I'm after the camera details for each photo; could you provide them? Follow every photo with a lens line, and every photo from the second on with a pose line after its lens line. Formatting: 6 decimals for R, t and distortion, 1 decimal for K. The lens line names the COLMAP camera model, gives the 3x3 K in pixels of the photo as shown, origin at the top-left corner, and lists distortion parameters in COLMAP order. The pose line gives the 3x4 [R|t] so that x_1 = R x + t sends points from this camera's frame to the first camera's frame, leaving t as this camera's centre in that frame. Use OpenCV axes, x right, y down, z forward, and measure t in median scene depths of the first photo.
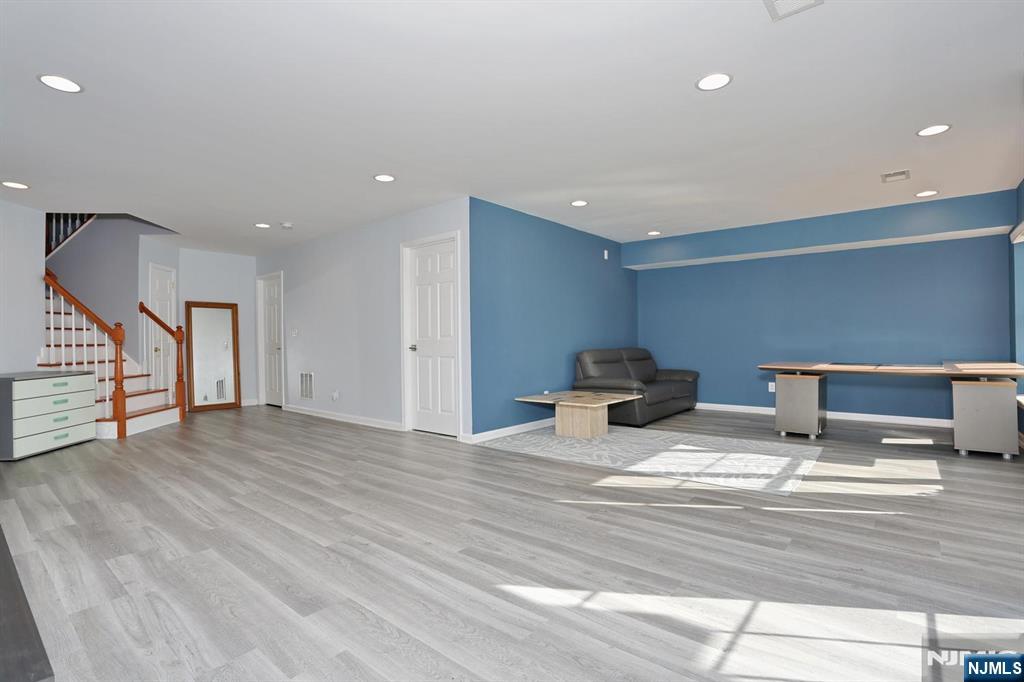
lens RADIAL K [[493.6, 0, 512.7], [0, 493.6, 342.6], [0, 0, 1]] dist [-0.030493, 0.007169]
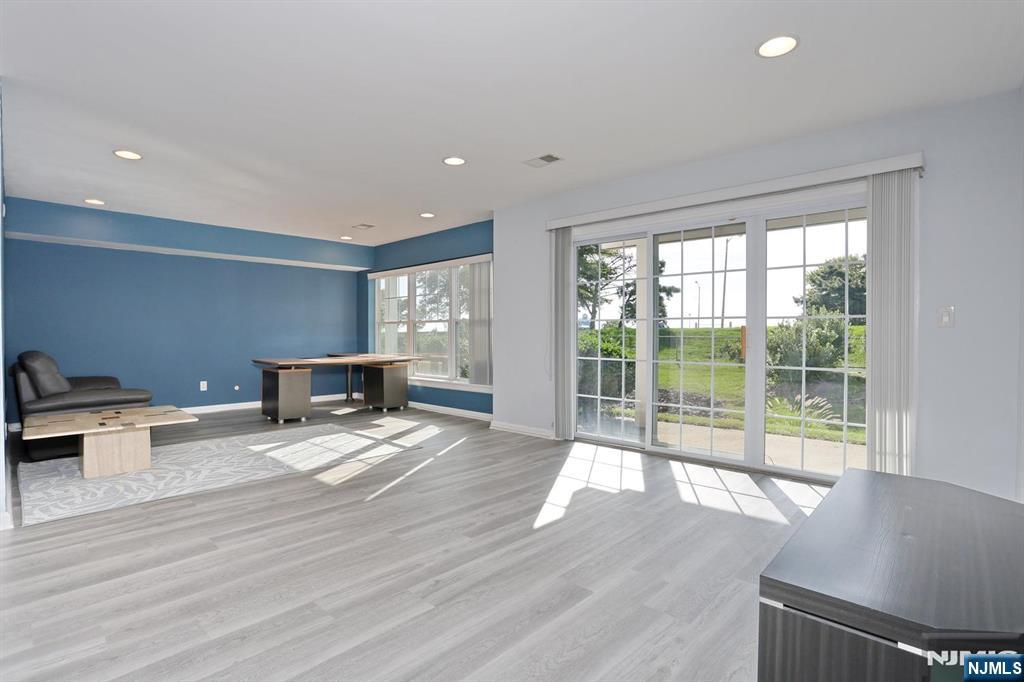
lens RADIAL K [[493.6, 0, 513.0], [0, 493.6, 342.6], [0, 0, 1]] dist [-0.030493, 0.007169]
pose [[0.037763, 0.003805, 0.999279, -0.960821], [-0.010397, 0.999940, -0.003414, 0.002220], [-0.999233, -0.010261, 0.037801, 0.711677]]
